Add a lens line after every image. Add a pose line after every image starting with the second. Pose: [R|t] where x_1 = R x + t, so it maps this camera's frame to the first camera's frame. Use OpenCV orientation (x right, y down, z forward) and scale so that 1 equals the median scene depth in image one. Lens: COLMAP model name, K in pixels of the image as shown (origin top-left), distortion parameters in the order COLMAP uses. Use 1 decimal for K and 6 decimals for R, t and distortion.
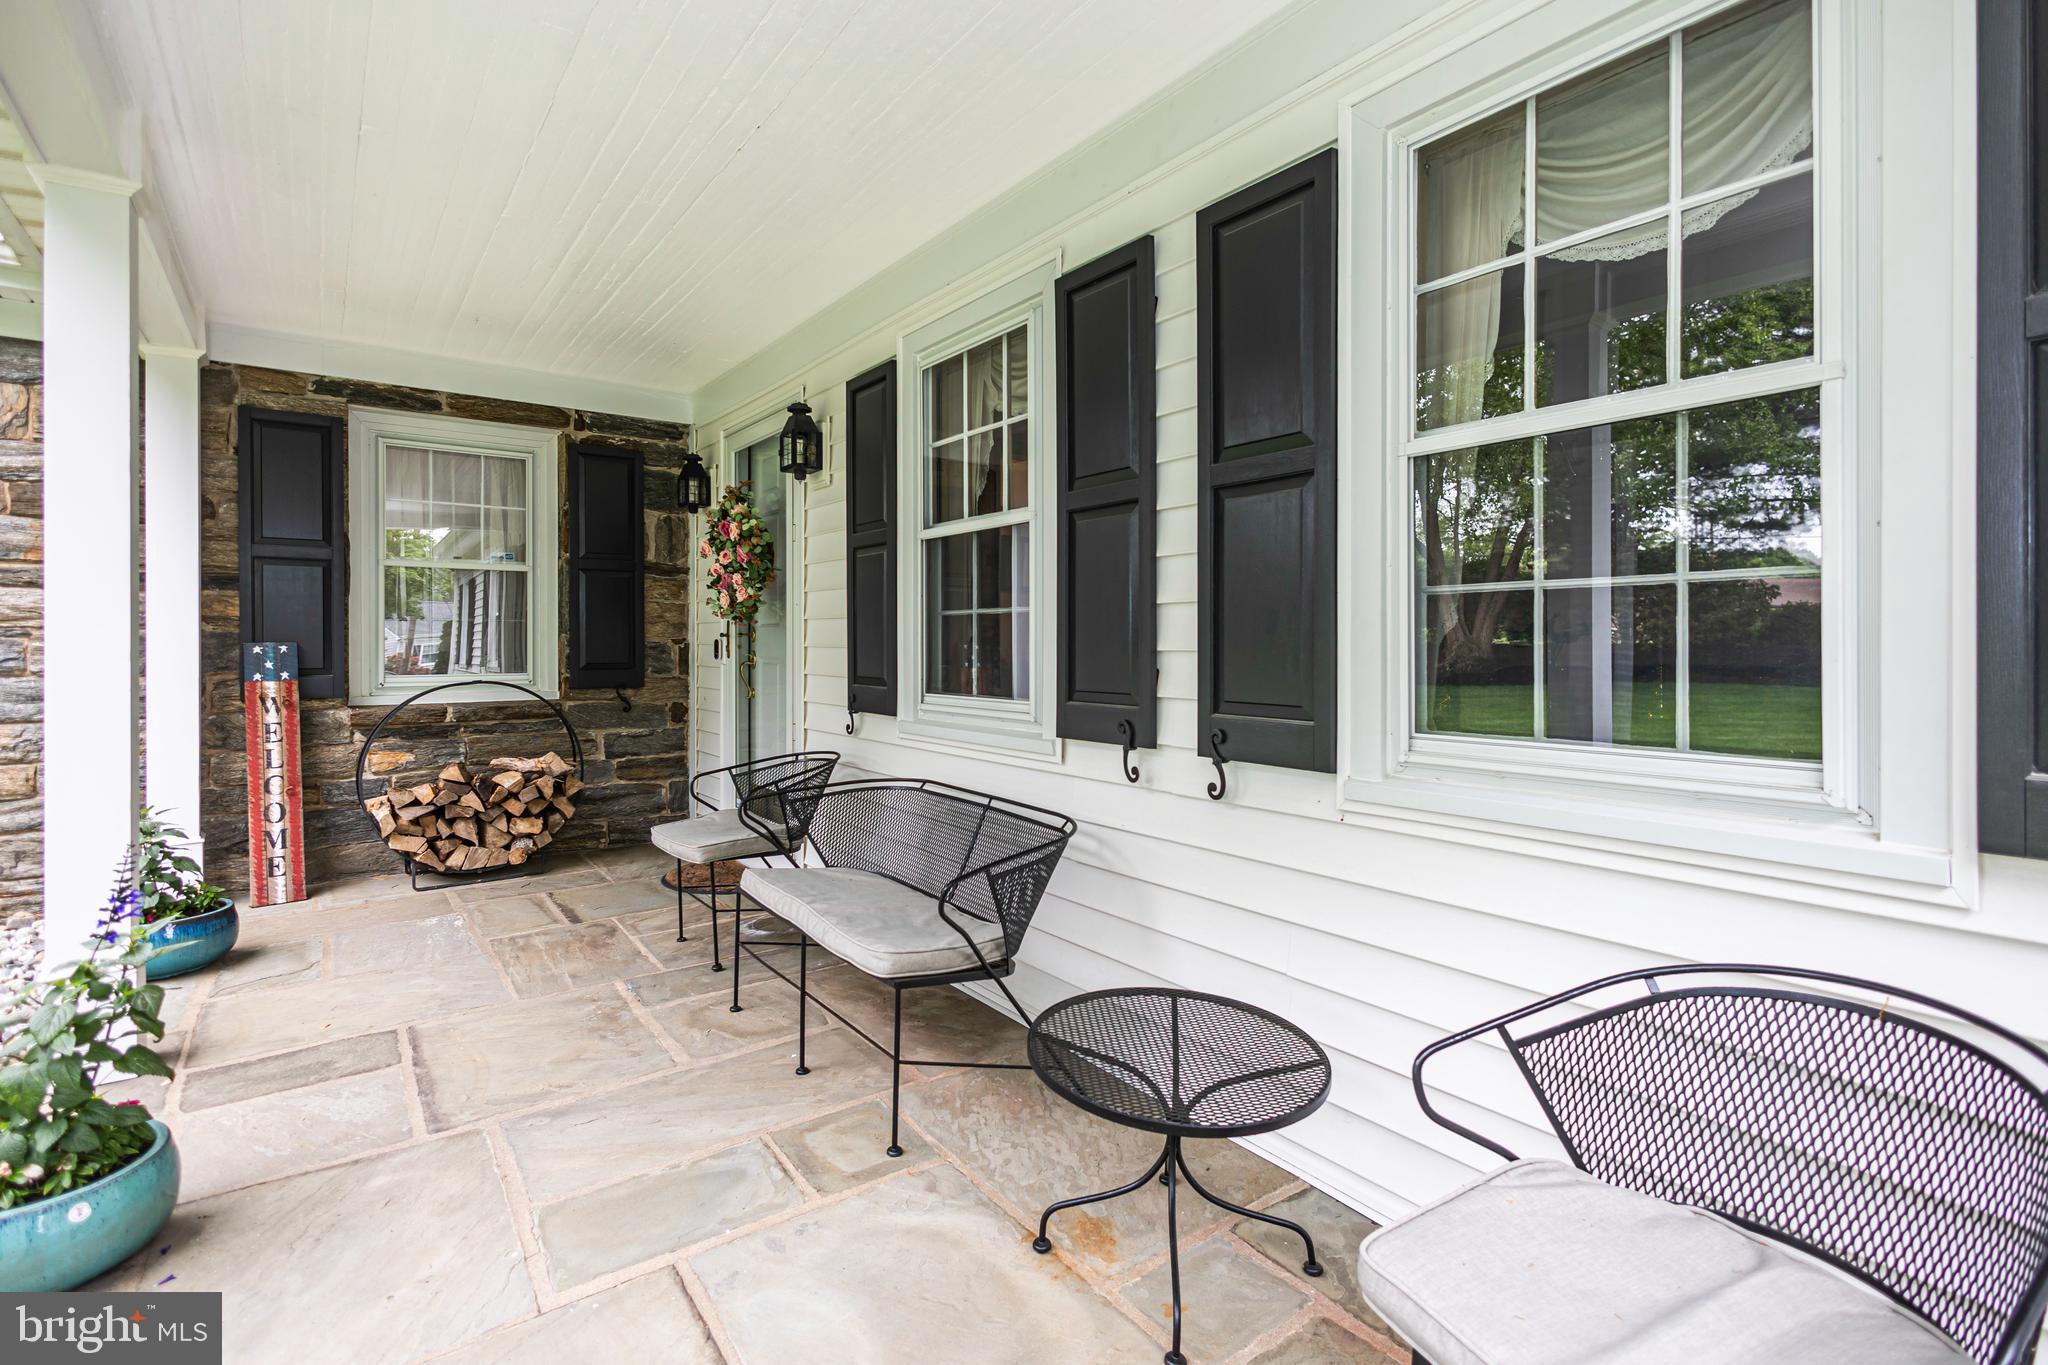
lens RADIAL K [[957.3, 0, 1061.7], [0, 957.3, 645.0], [0, 0, 1]] dist [0.011972, -0.002719]
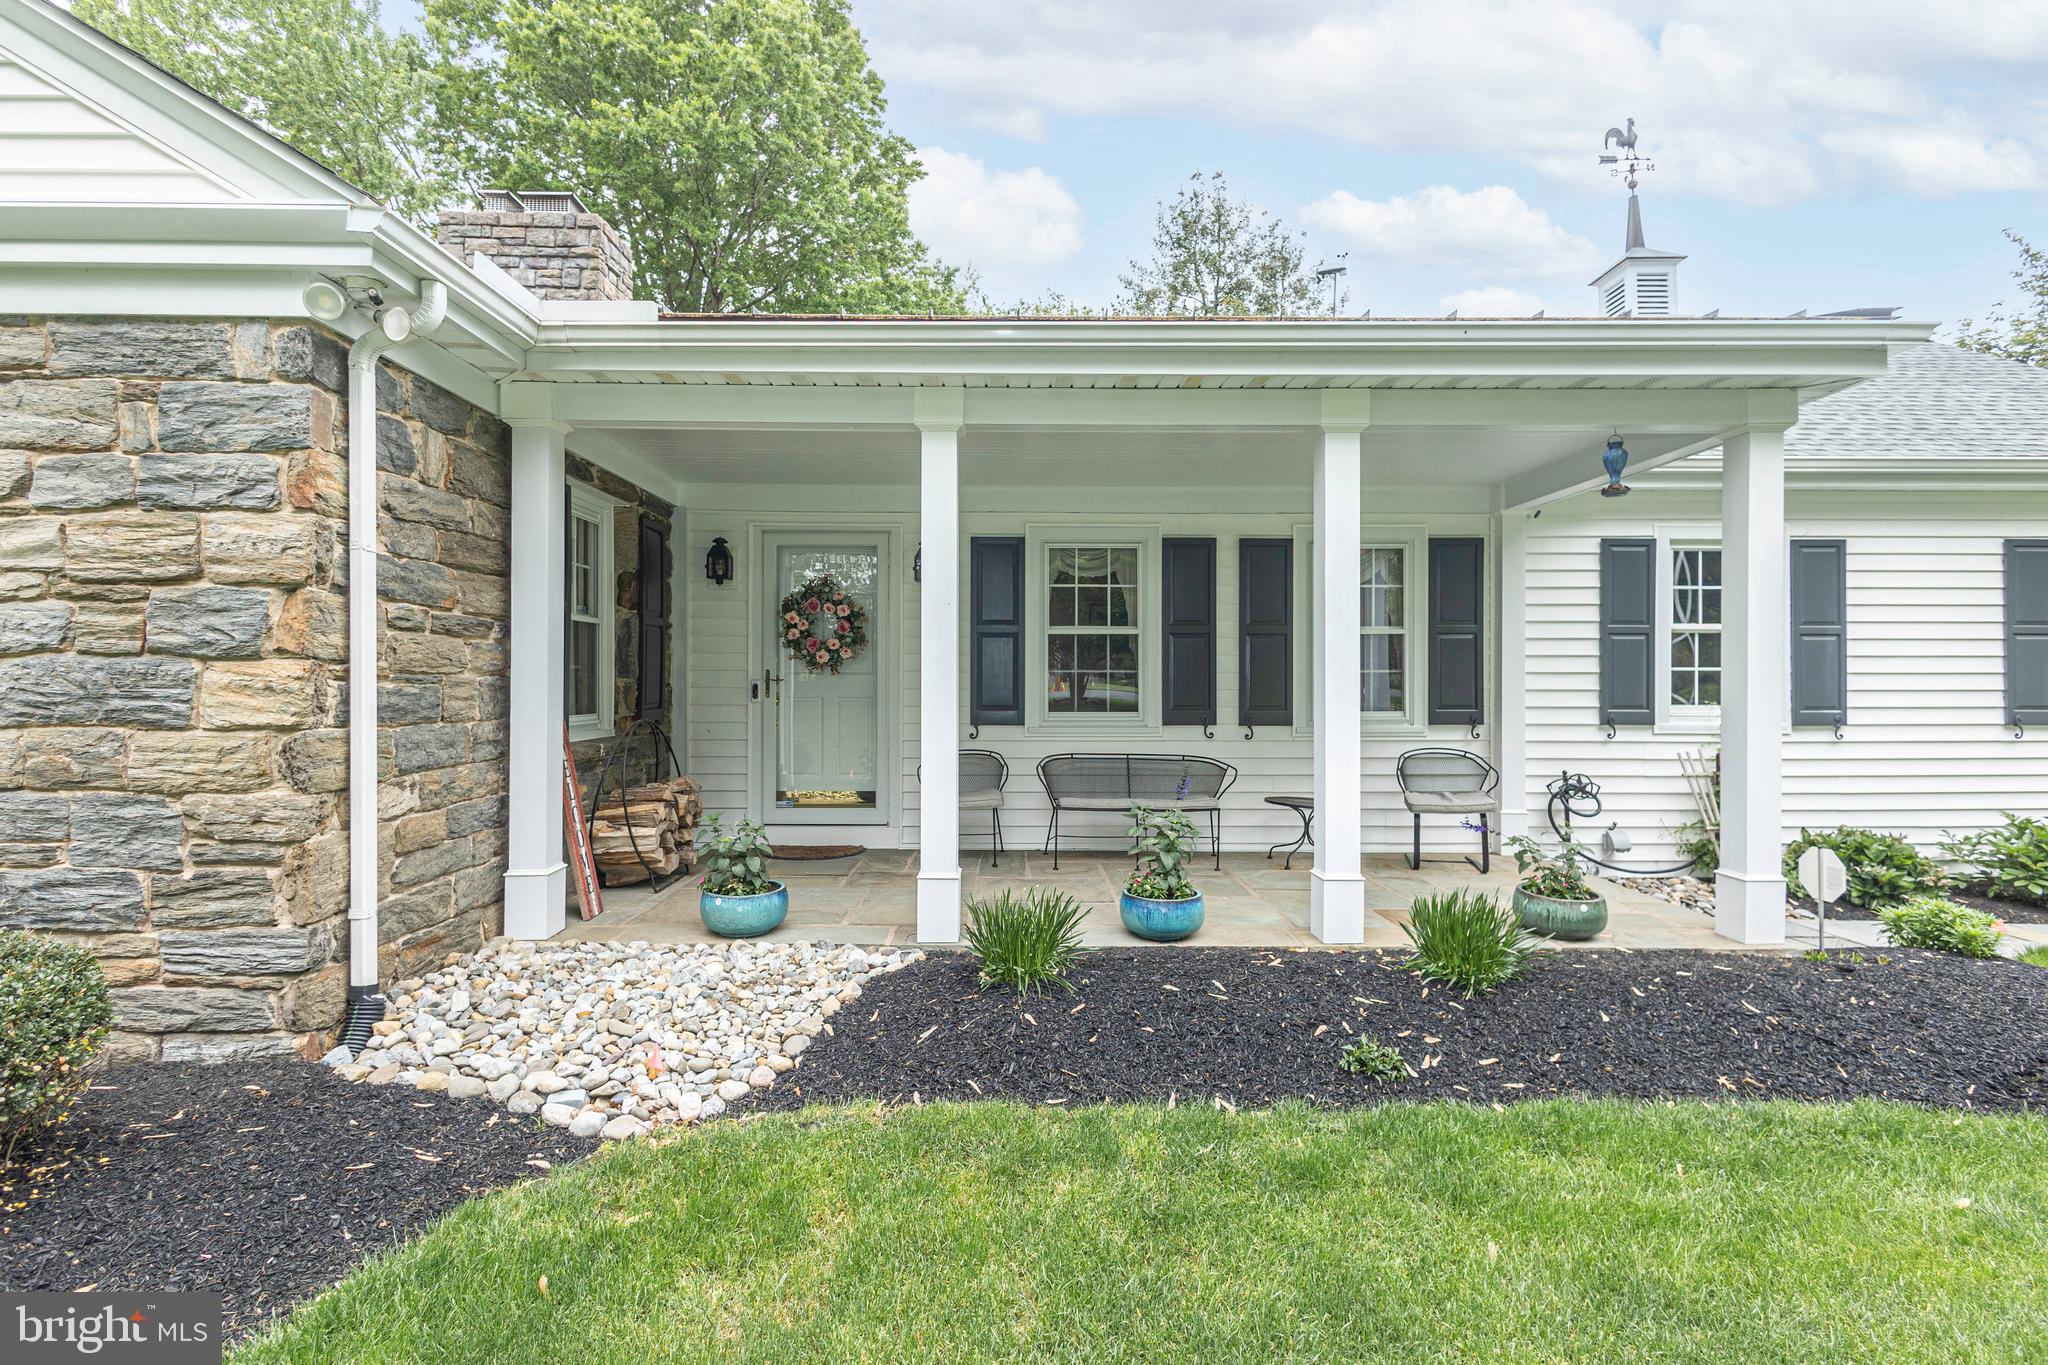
lens RADIAL K [[926.6, 0, 1042.6], [0, 926.6, 685.6], [0, 0, 1]] dist [0.010526, 0.000023]
pose [[0.605385, -0.001436, 0.795931, -1.294690], [-0.000224, 0.999998, 0.001975, -0.006476], [-0.795933, -0.001374, 0.605384, -0.096872]]
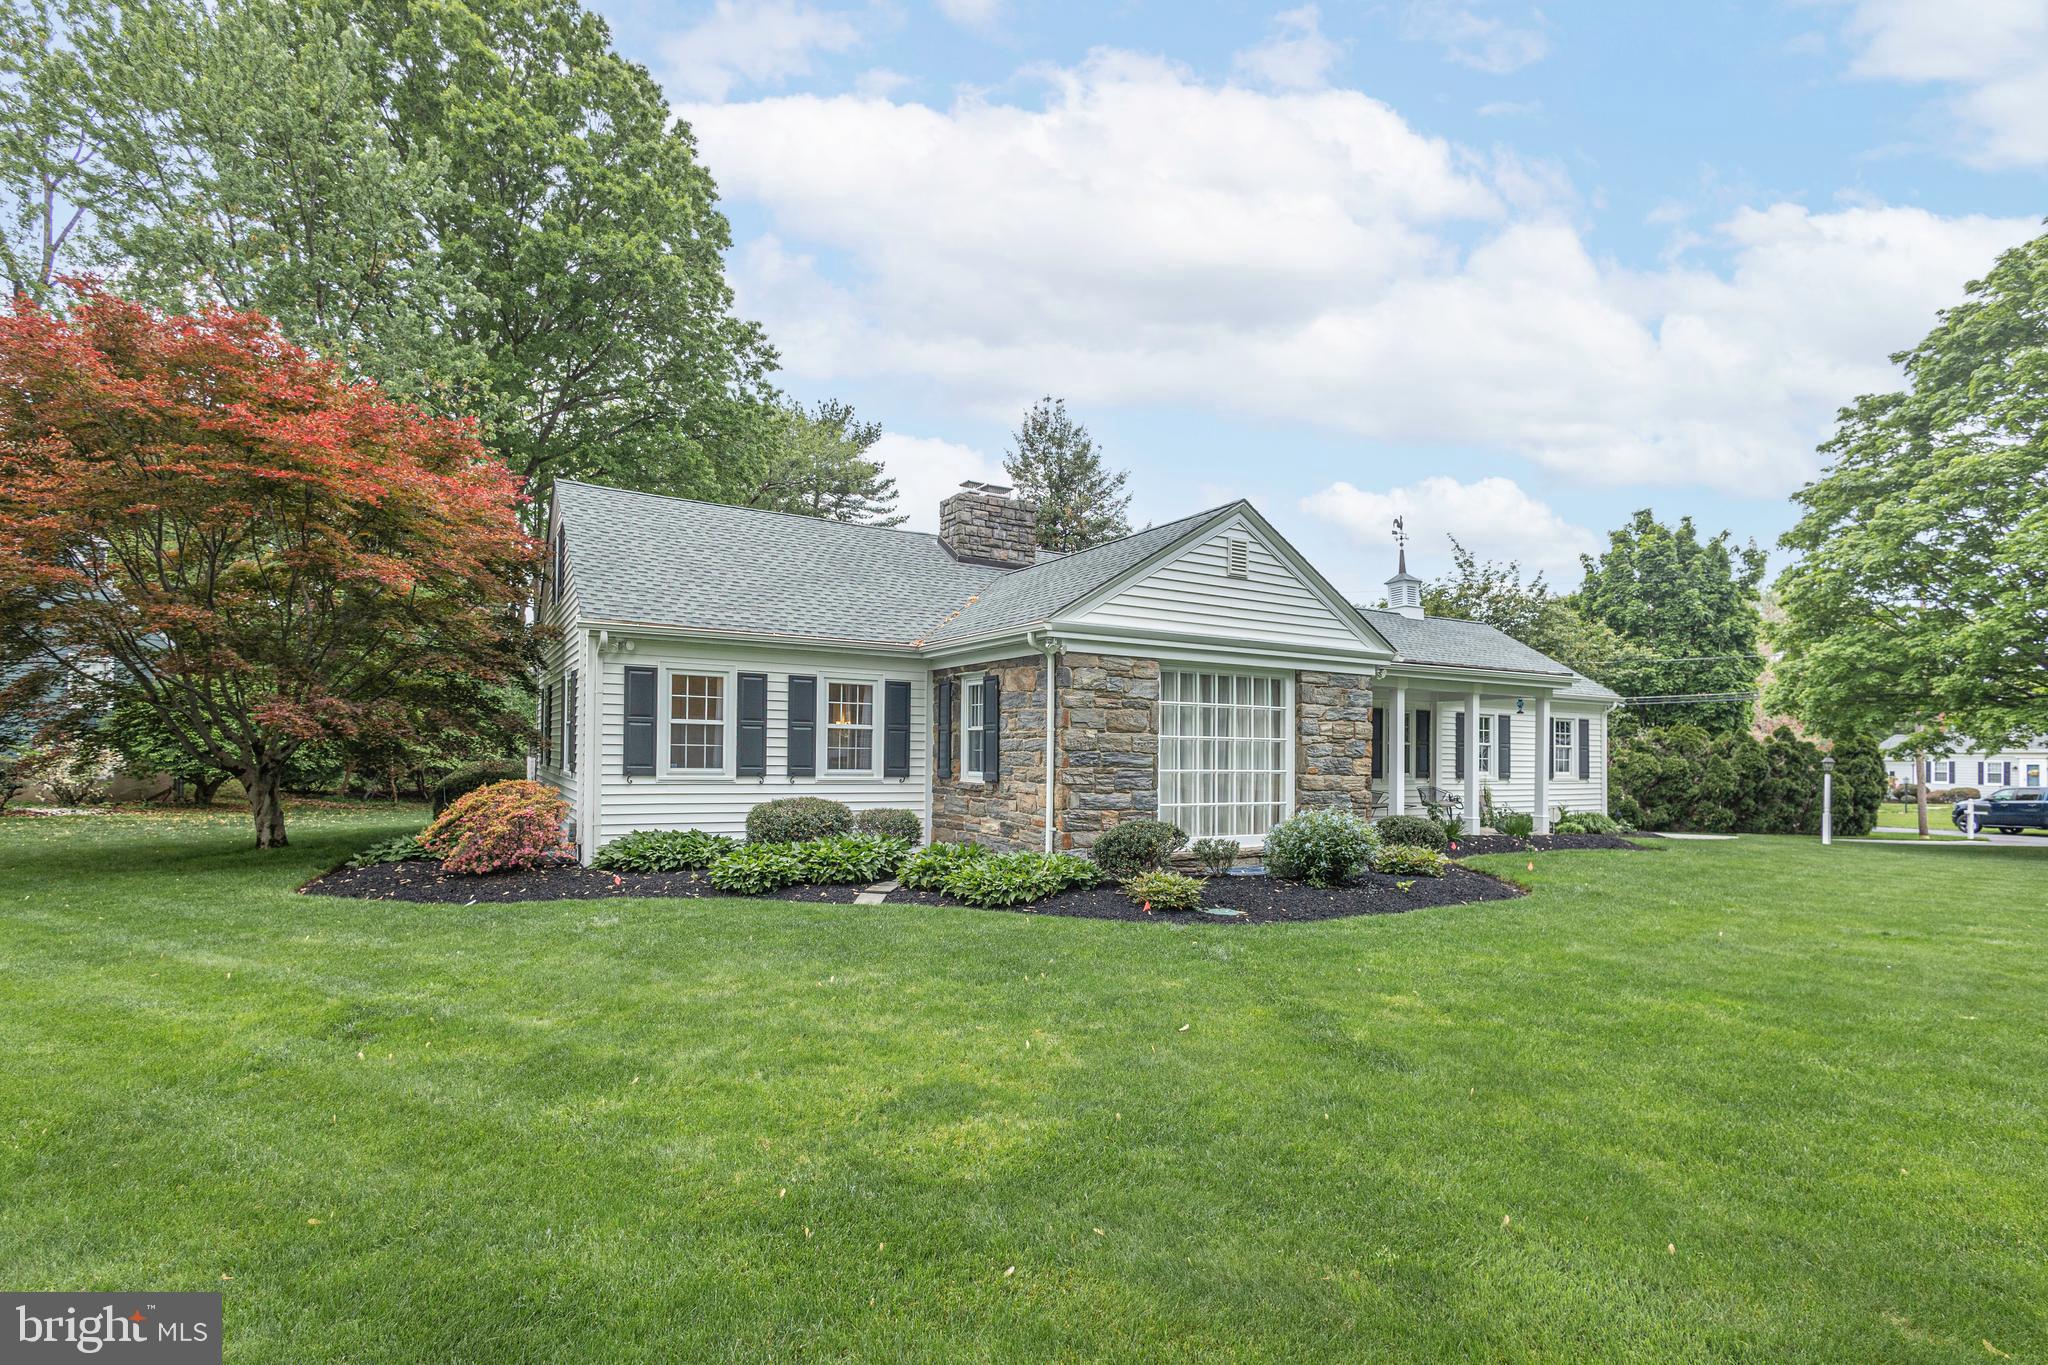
lens RADIAL K [[1029.1, 0, 958.5], [0, 1029.1, 730.2], [0, 0, 1]] dist [0.006315, 0.001942]
pose [[0.157365, 0.020605, 0.987326, -4.535595], [-0.015844, 0.999706, -0.018338, -0.035310], [-0.987413, -0.012757, 0.157645, 1.598603]]
